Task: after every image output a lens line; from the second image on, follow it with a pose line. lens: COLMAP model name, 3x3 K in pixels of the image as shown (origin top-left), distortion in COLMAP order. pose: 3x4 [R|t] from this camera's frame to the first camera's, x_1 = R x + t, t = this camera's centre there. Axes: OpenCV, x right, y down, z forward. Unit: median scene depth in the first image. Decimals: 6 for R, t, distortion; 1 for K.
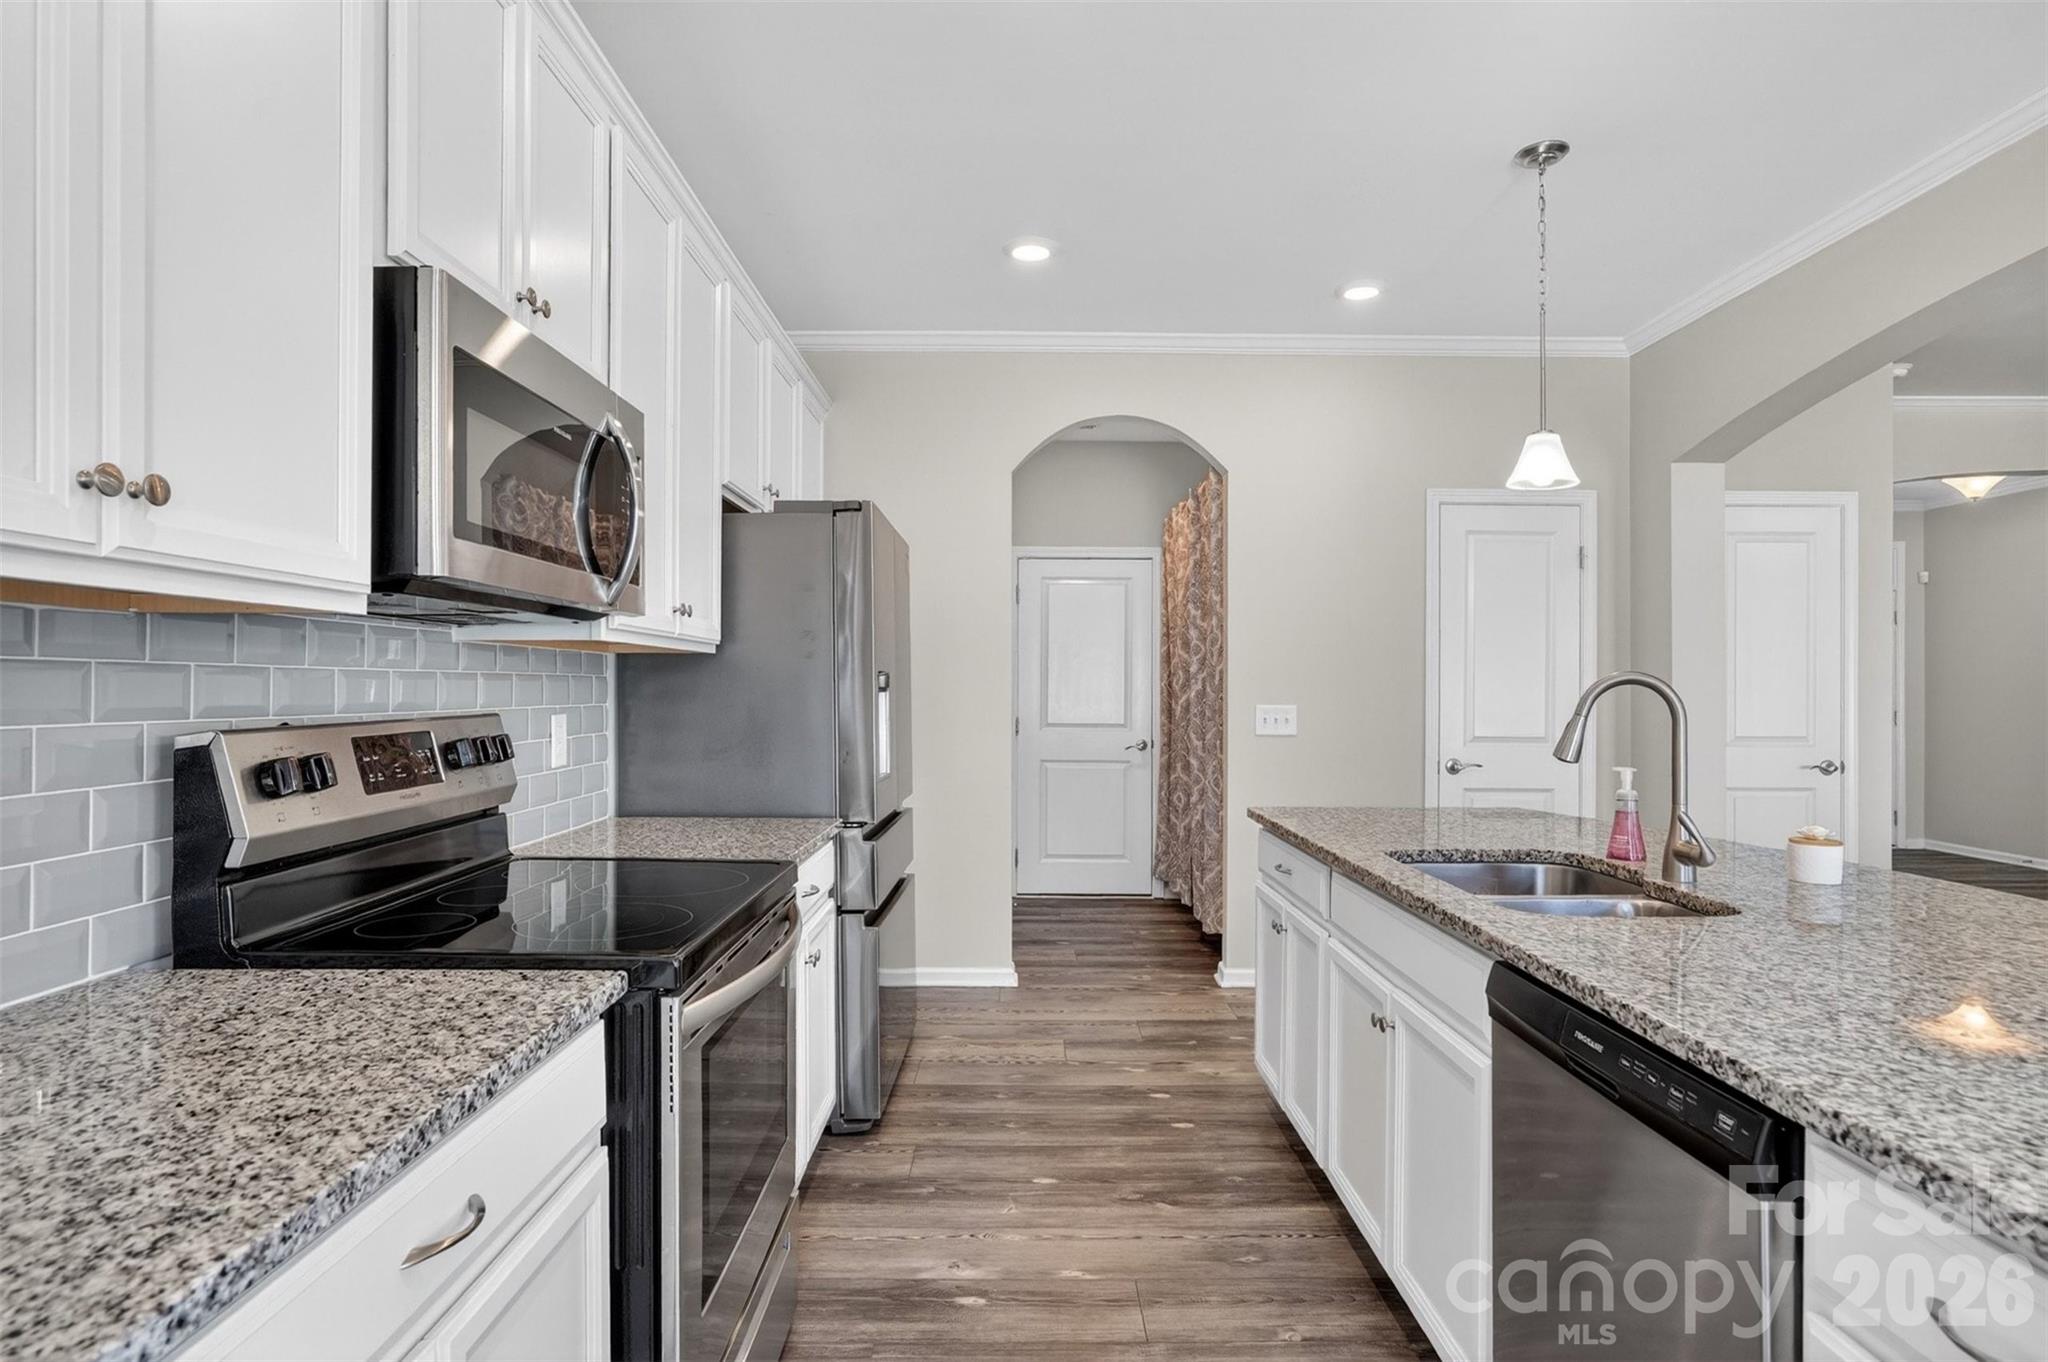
lens RADIAL K [[1082.6, 0, 1029.7], [0, 1082.6, 677.9], [0, 0, 1]] dist [-0.024835, 0.002468]
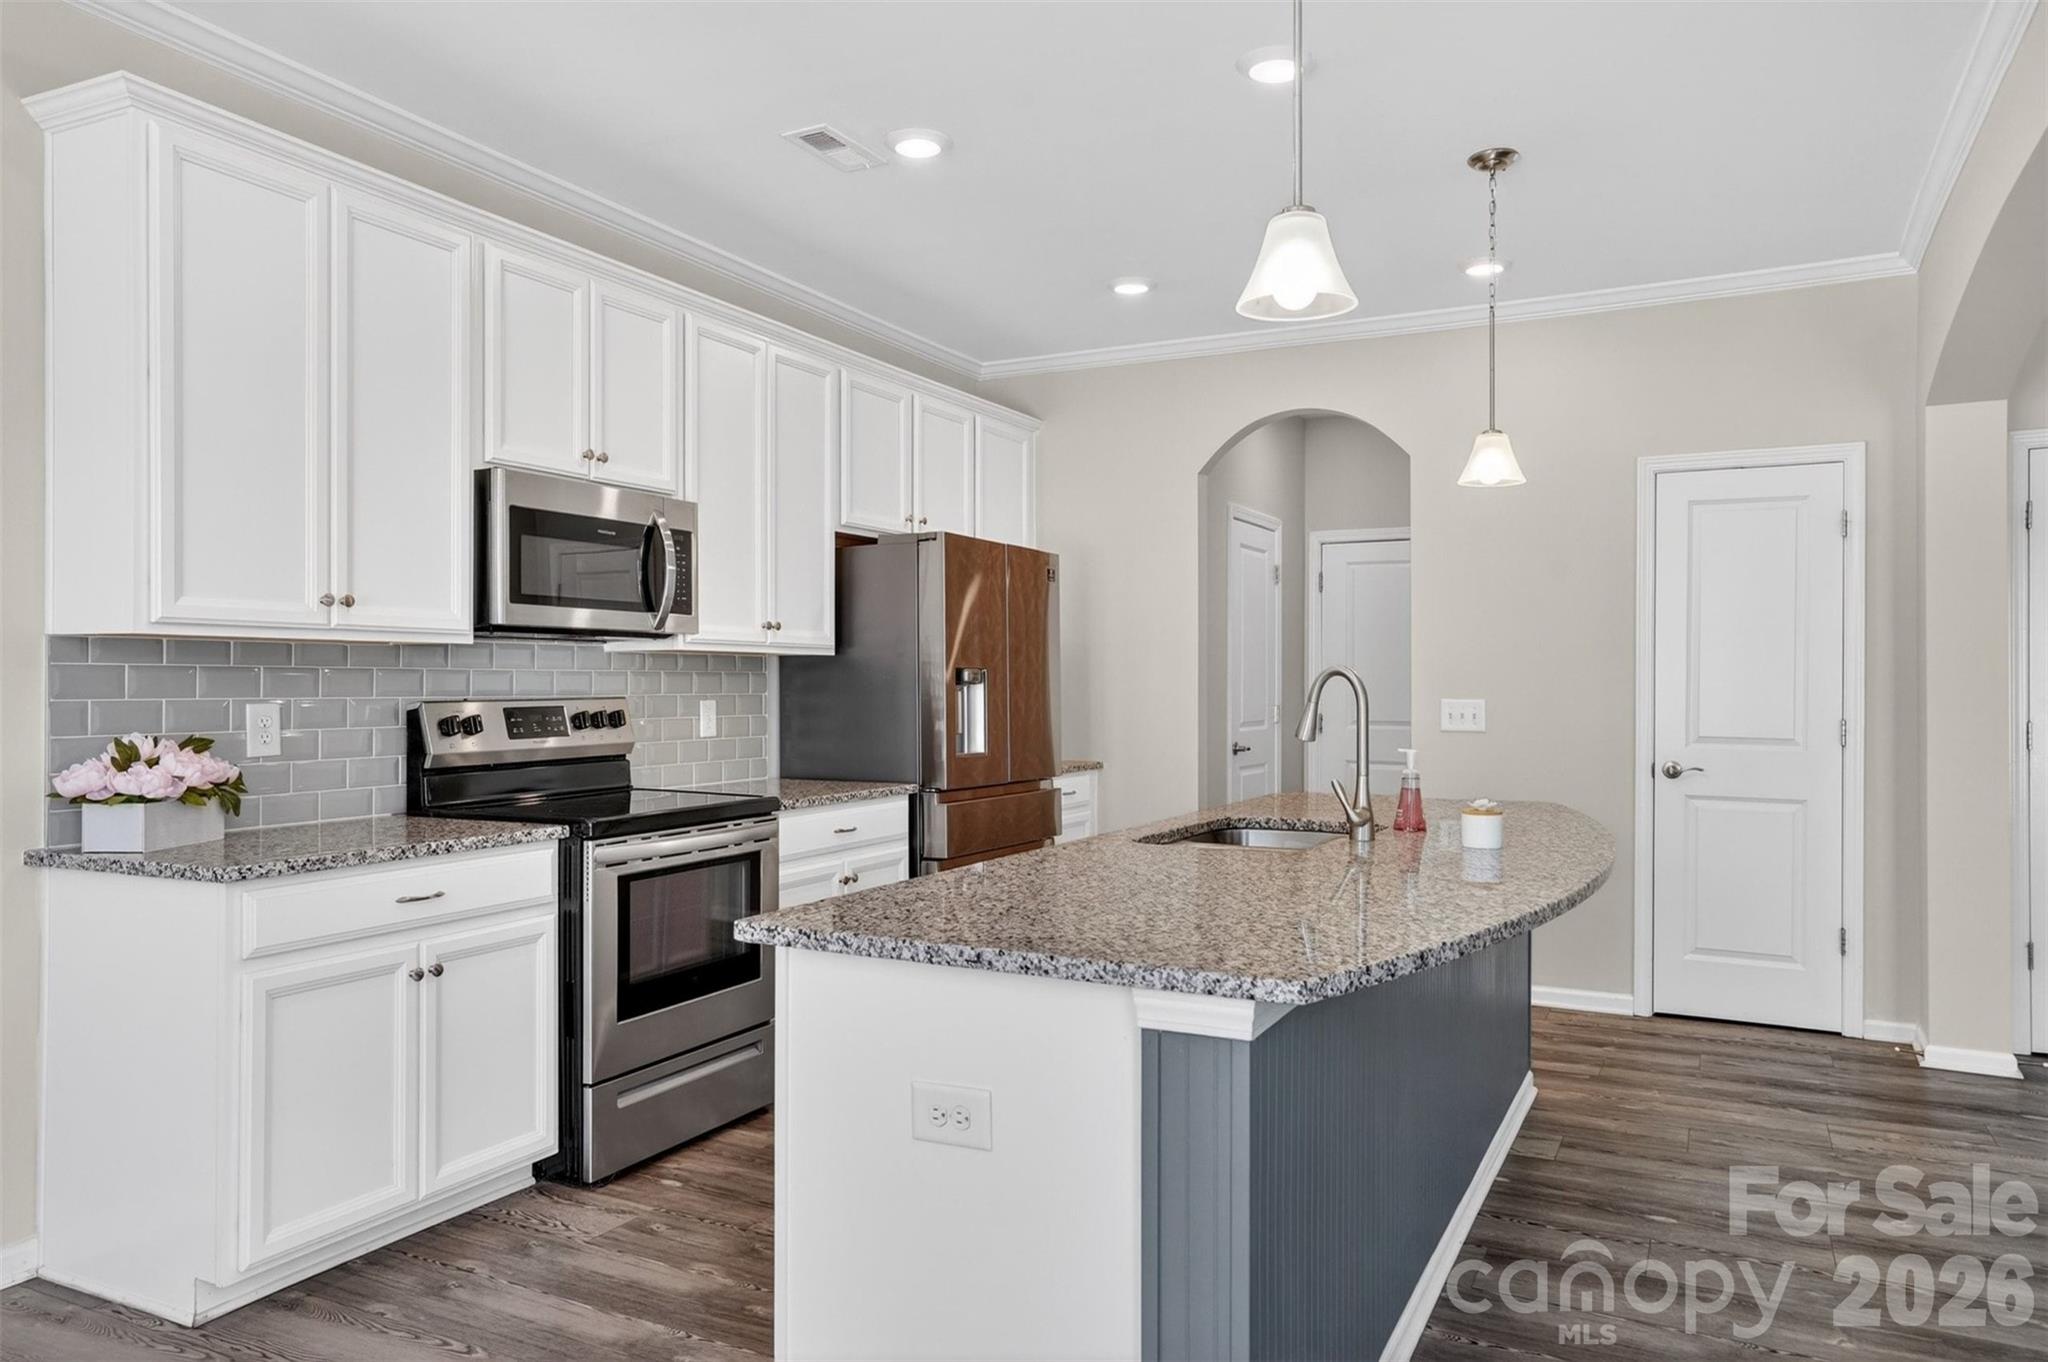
lens RADIAL K [[1384.0, 0, 1041.0], [0, 1384.0, 684.4], [0, 0, 1]] dist [0.004916, 0.003243]
pose [[0.891030, -0.000451, -0.453945, 0.694982], [0.004902, 0.999951, 0.008629, -0.000485], [0.453918, -0.009914, 0.890988, -0.383794]]
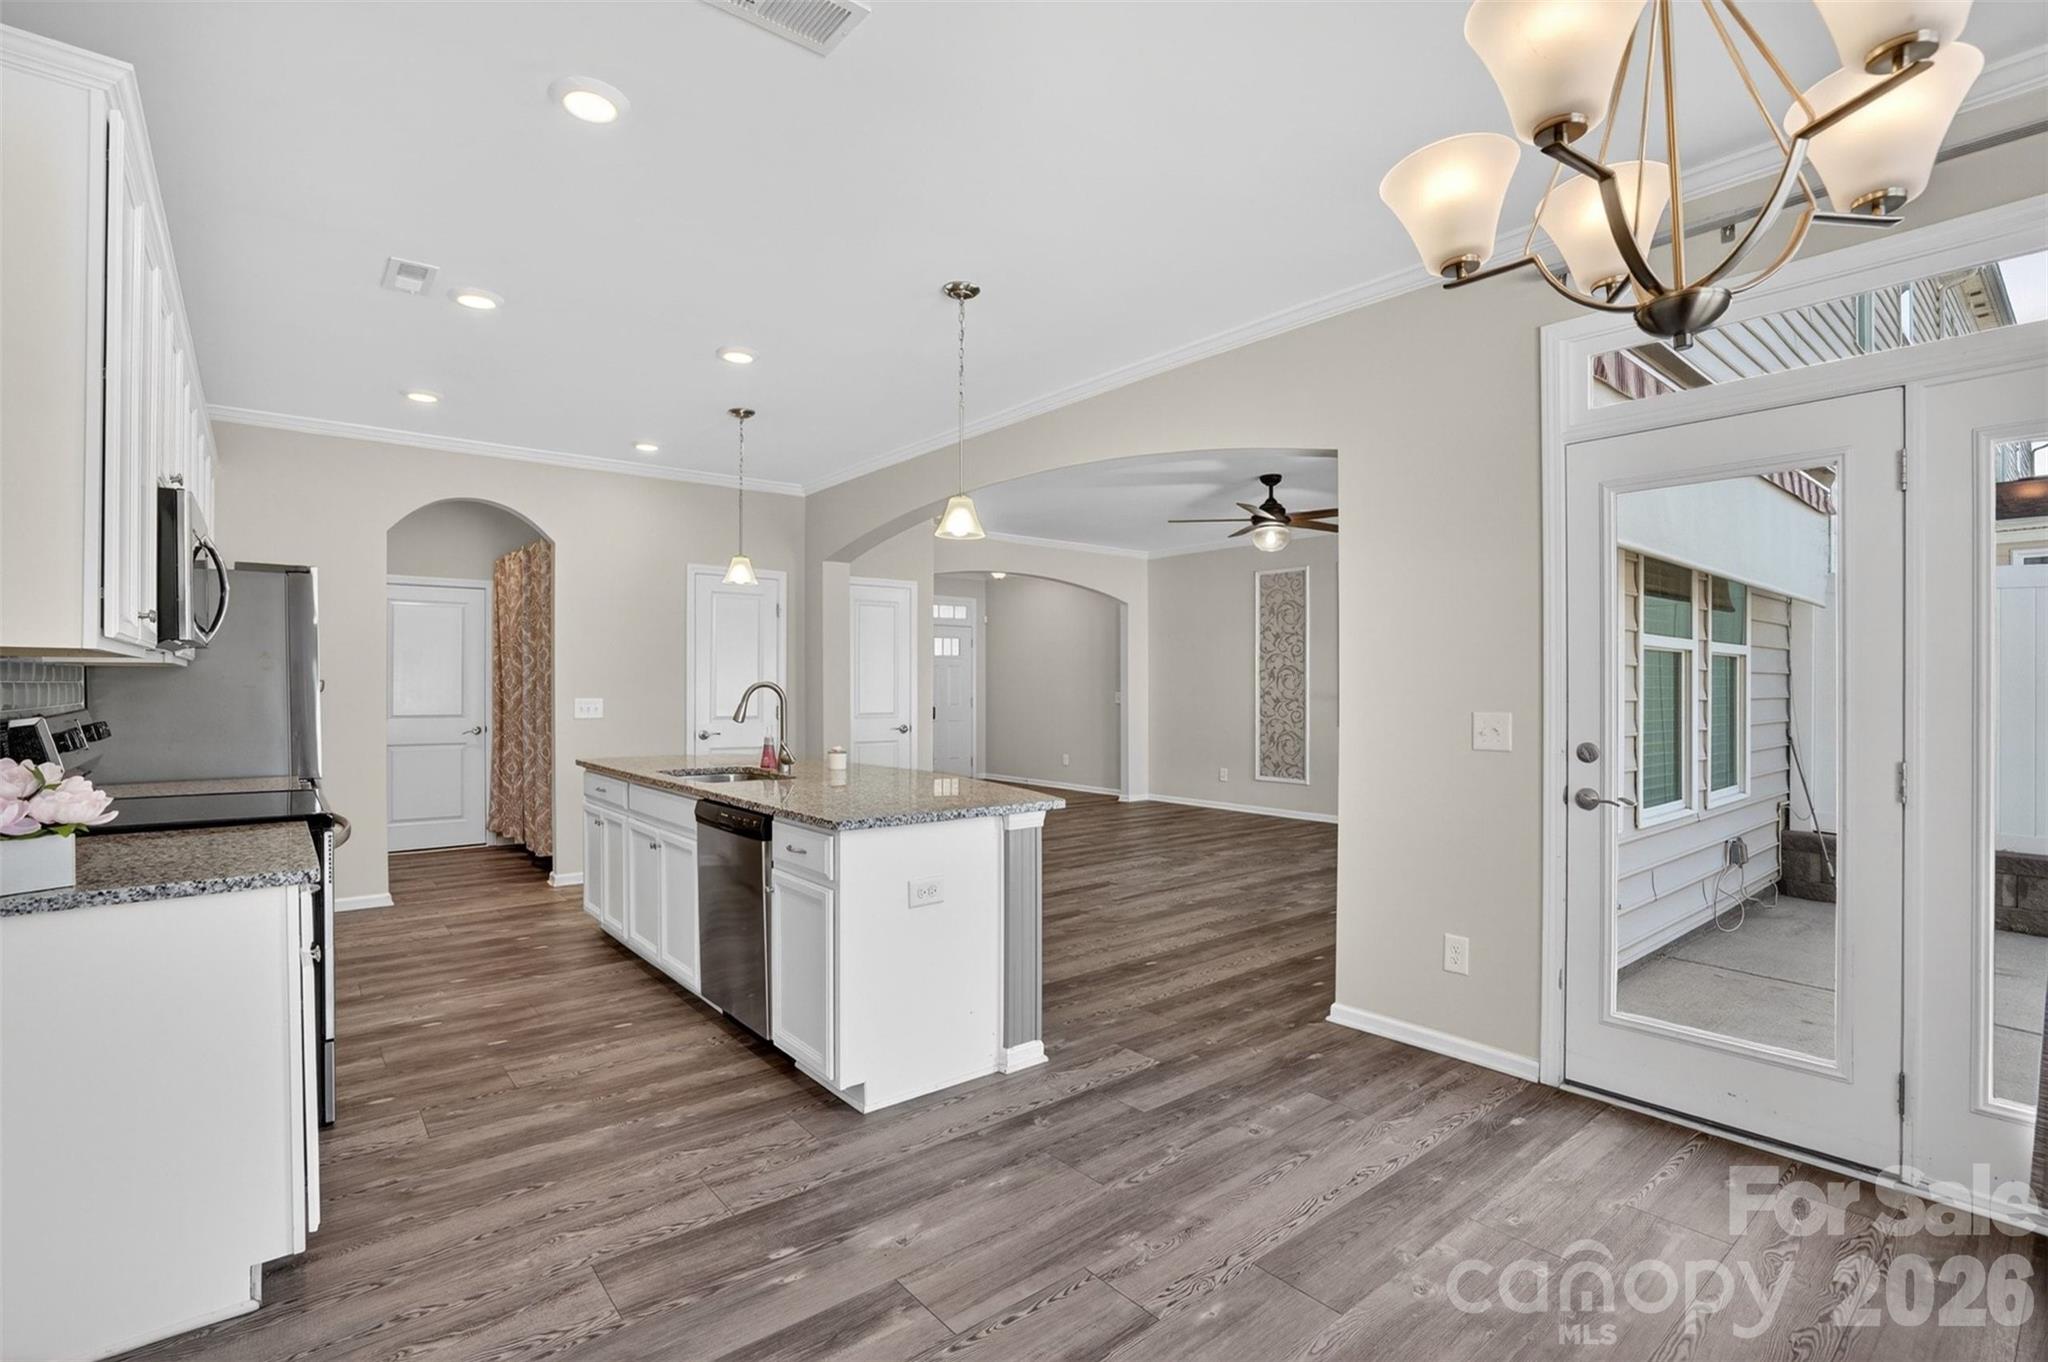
lens RADIAL K [[942.0, 0, 1014.7], [0, 942.0, 694.8], [0, 0, 1]] dist [-0.037424, 0.003394]
pose [[0.784612, -0.009909, 0.619908, -0.186766], [-0.003680, 0.999780, 0.020638, -0.015627], [-0.619977, -0.018475, 0.784403, -0.639998]]
